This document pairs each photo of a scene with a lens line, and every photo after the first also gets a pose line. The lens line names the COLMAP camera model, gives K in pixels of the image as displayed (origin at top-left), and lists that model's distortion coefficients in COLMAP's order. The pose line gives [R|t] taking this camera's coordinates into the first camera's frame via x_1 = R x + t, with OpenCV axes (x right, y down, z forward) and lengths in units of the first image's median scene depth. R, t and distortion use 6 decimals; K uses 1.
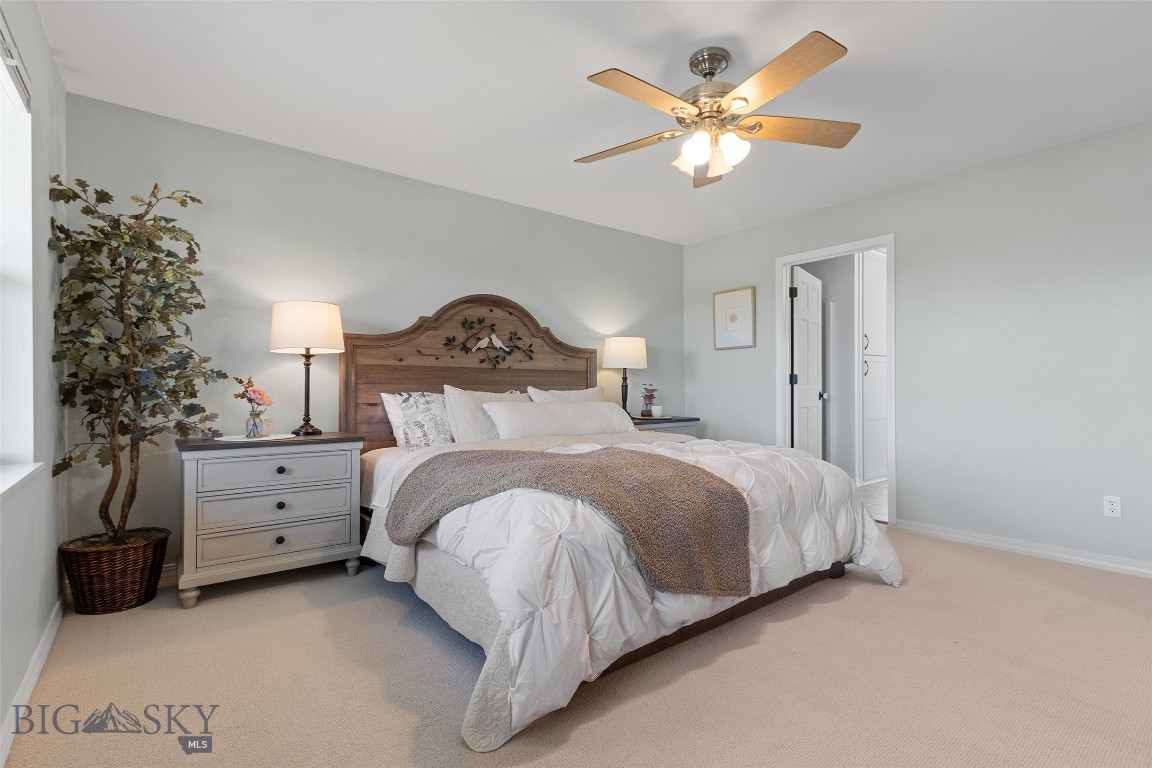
lens RADIAL K [[550.0, 0, 576.0], [0, 550.0, 384.0], [0, 0, 1]] dist [0.001687, -0.000084]
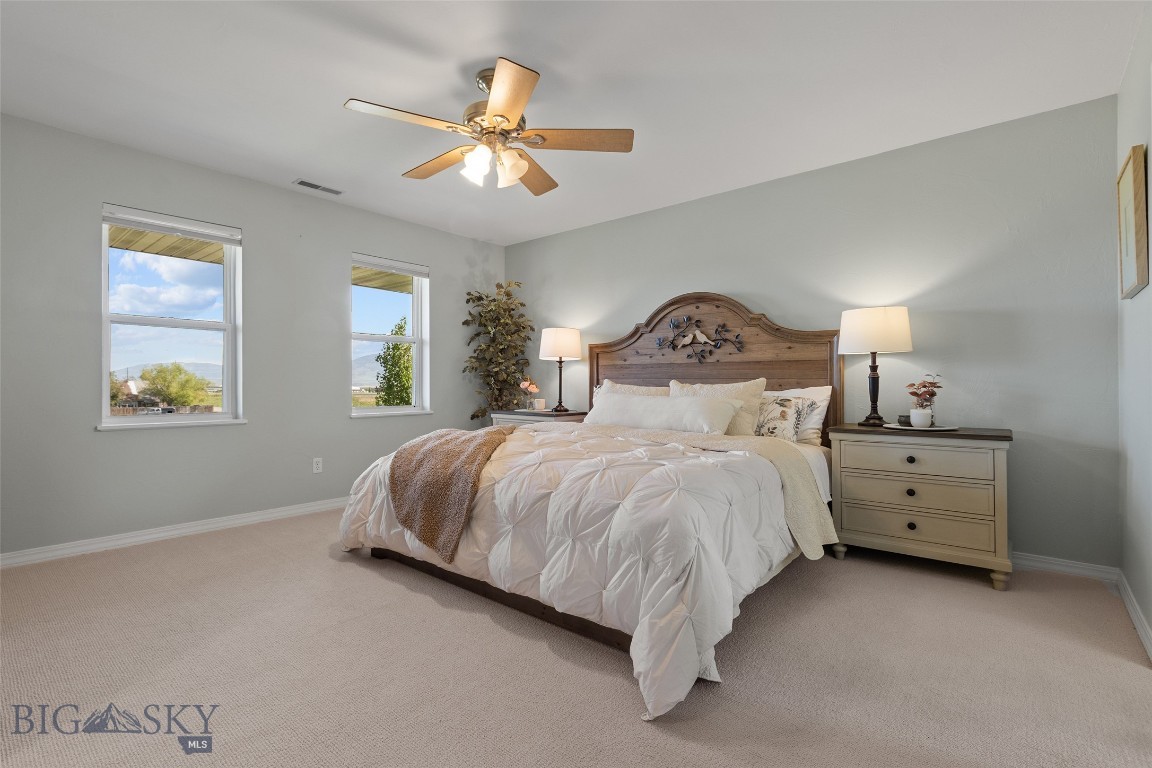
lens RADIAL K [[525.7, 0, 576.0], [0, 525.7, 384.0], [0, 0, 1]] dist [-0.055308, 0.000024]
pose [[0.205115, 0.005961, -0.978720, 0.783671], [0.015222, 0.999841, 0.009280, -0.000723], [0.978619, -0.016802, 0.204992, 0.573336]]
